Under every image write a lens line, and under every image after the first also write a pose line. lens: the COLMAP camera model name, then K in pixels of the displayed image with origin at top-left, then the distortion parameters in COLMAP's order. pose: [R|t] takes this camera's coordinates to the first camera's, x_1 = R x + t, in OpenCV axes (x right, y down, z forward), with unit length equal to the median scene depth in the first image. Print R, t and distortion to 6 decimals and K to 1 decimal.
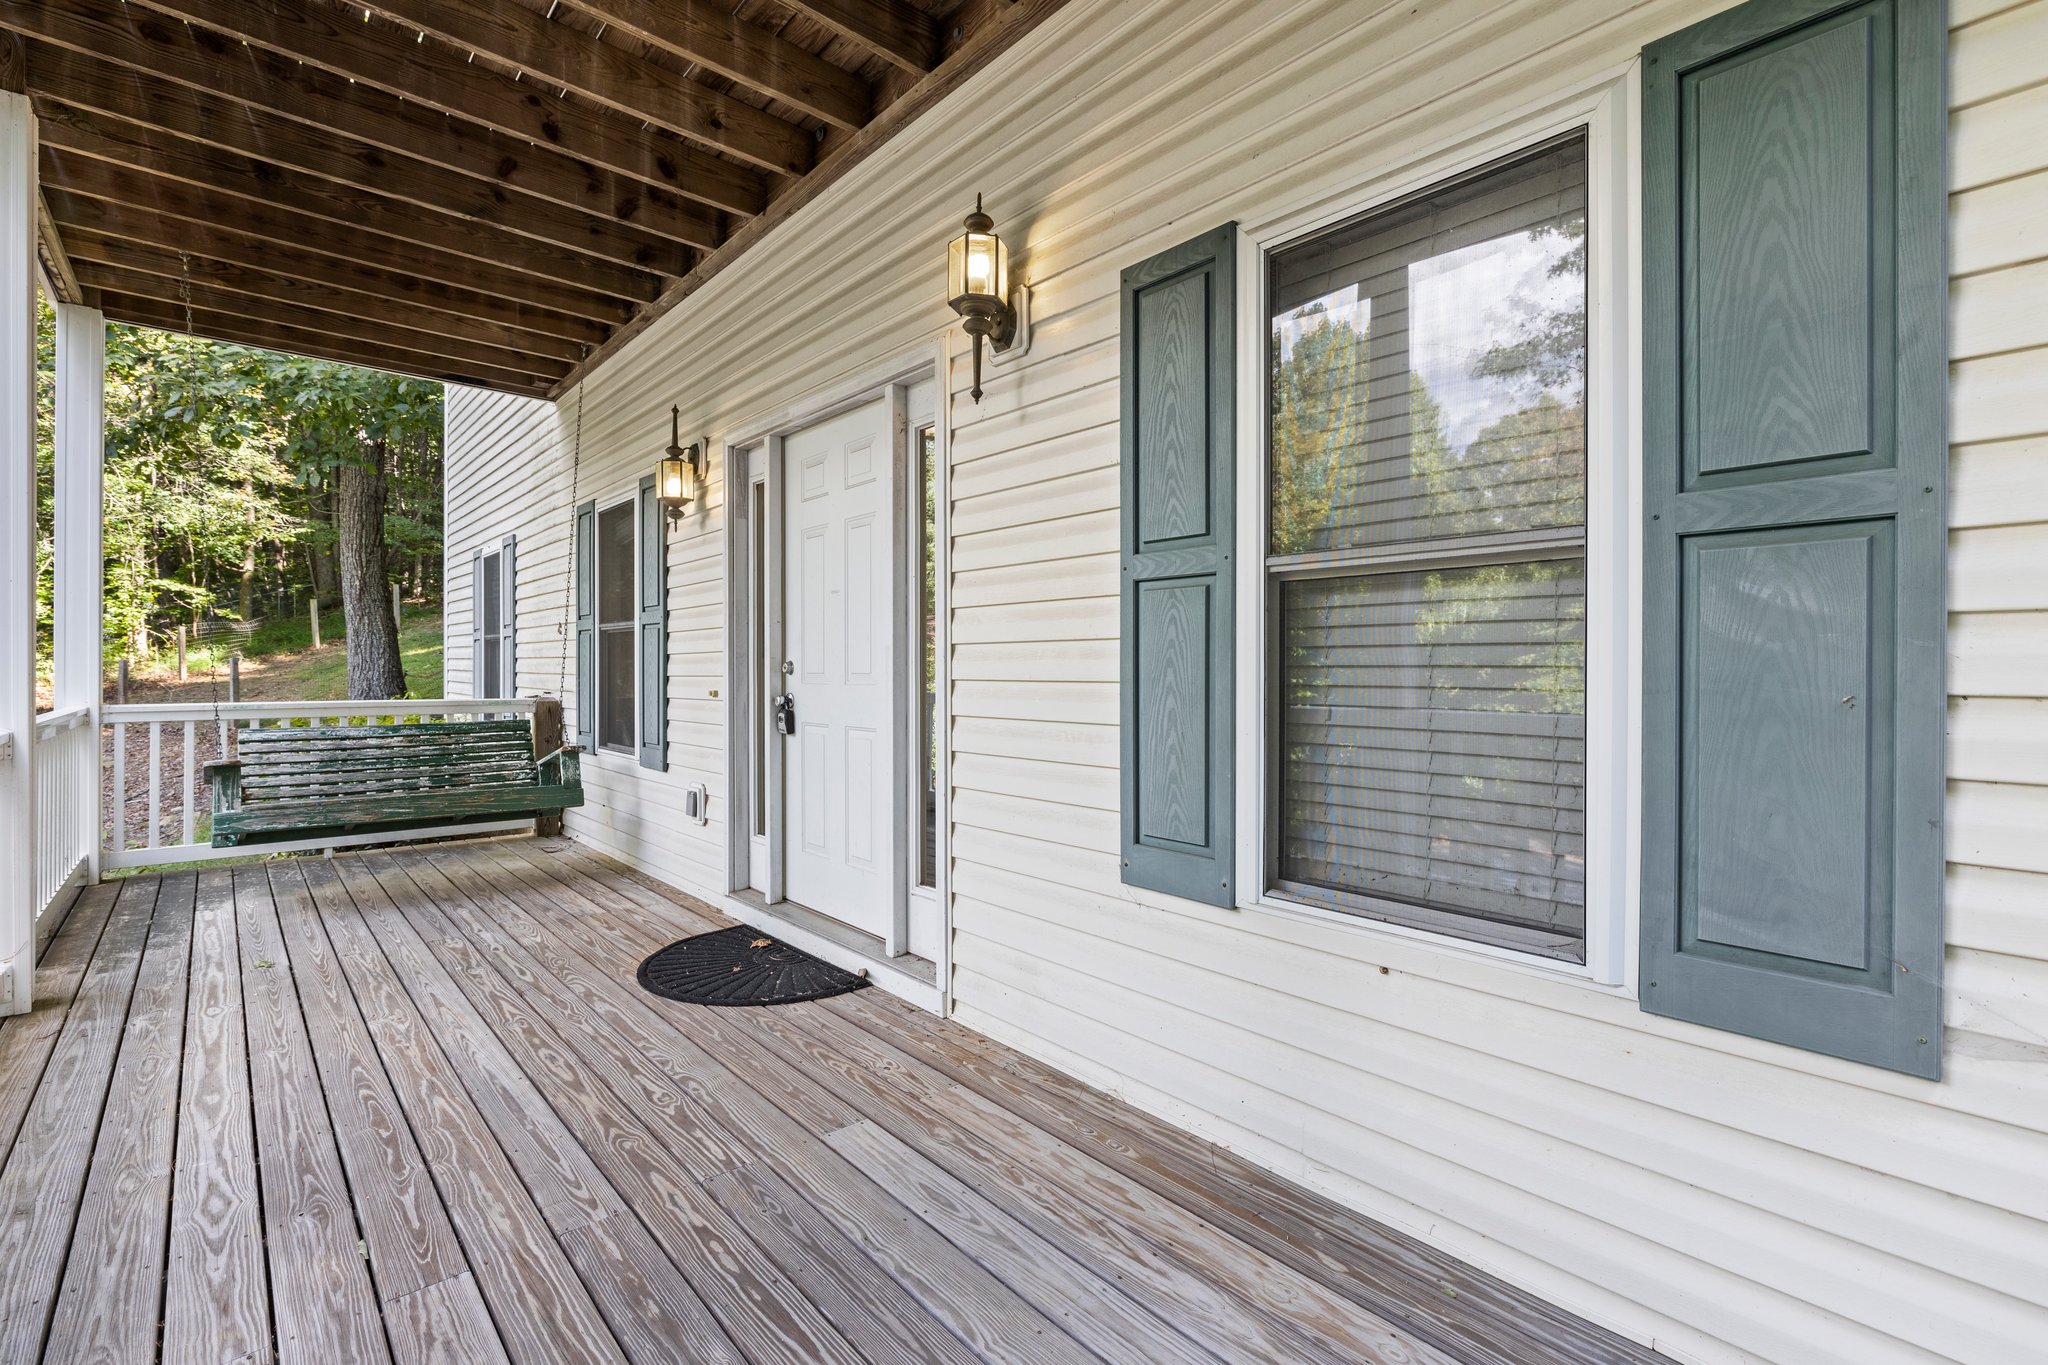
lens RADIAL K [[910.8, 0, 1026.3], [0, 910.8, 676.3], [0, 0, 1]] dist [-0.012238, -0.000381]
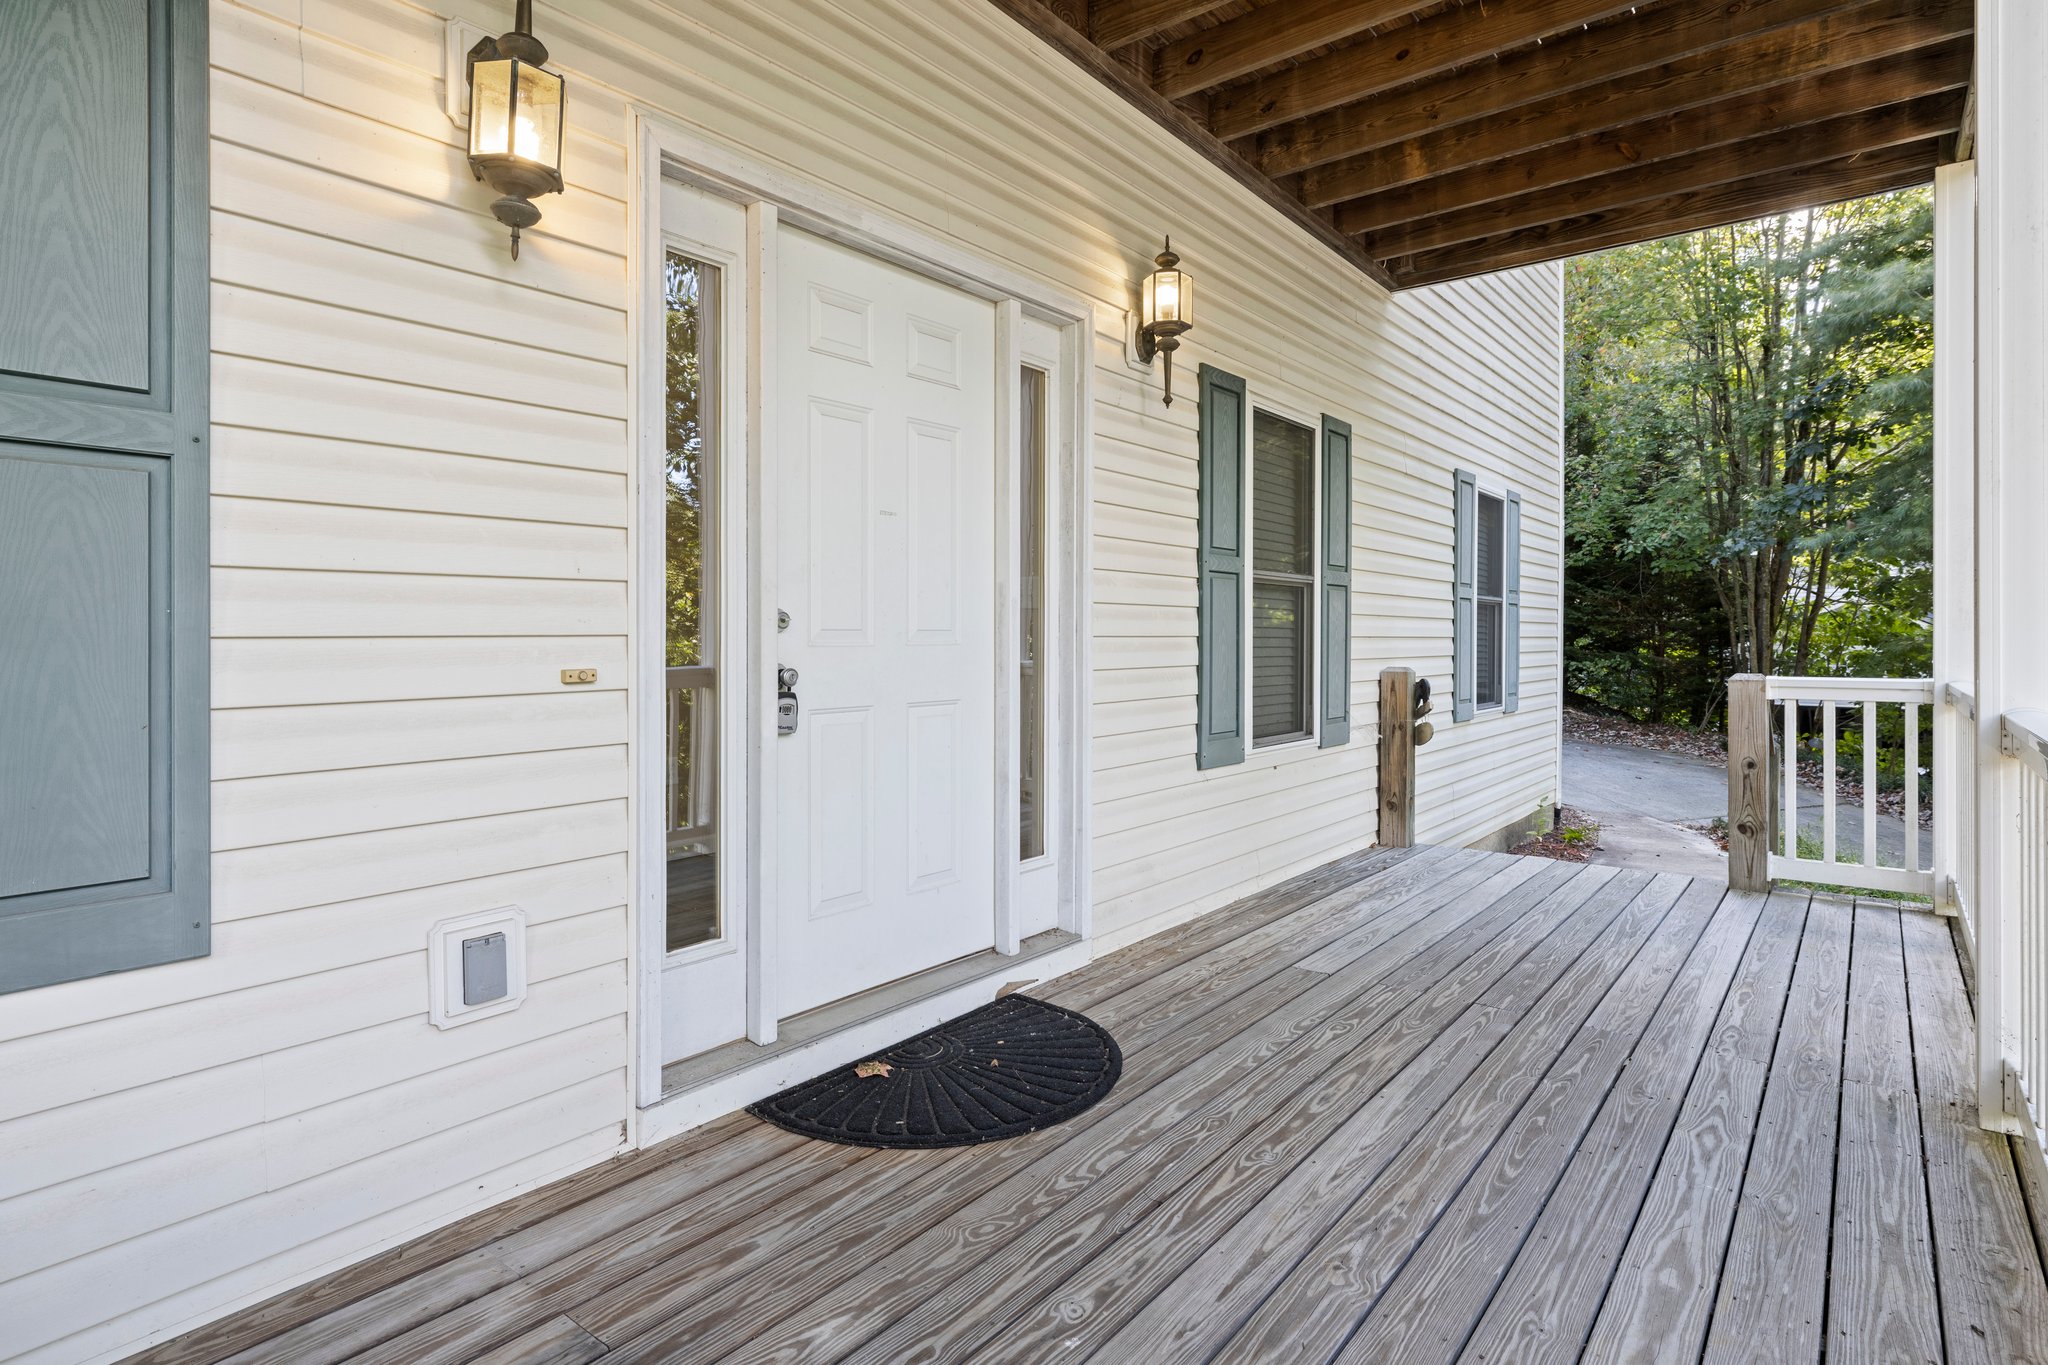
lens RADIAL K [[1034.1, 0, 1045.1], [0, 1034.1, 631.7], [0, 0, 1]] dist [-0.005675, 0.002759]
pose [[-0.165183, -0.000044, 0.986263, -0.896505], [0.003556, 0.999993, 0.000641, -0.001594], [-0.986257, 0.003613, -0.165181, 0.896147]]
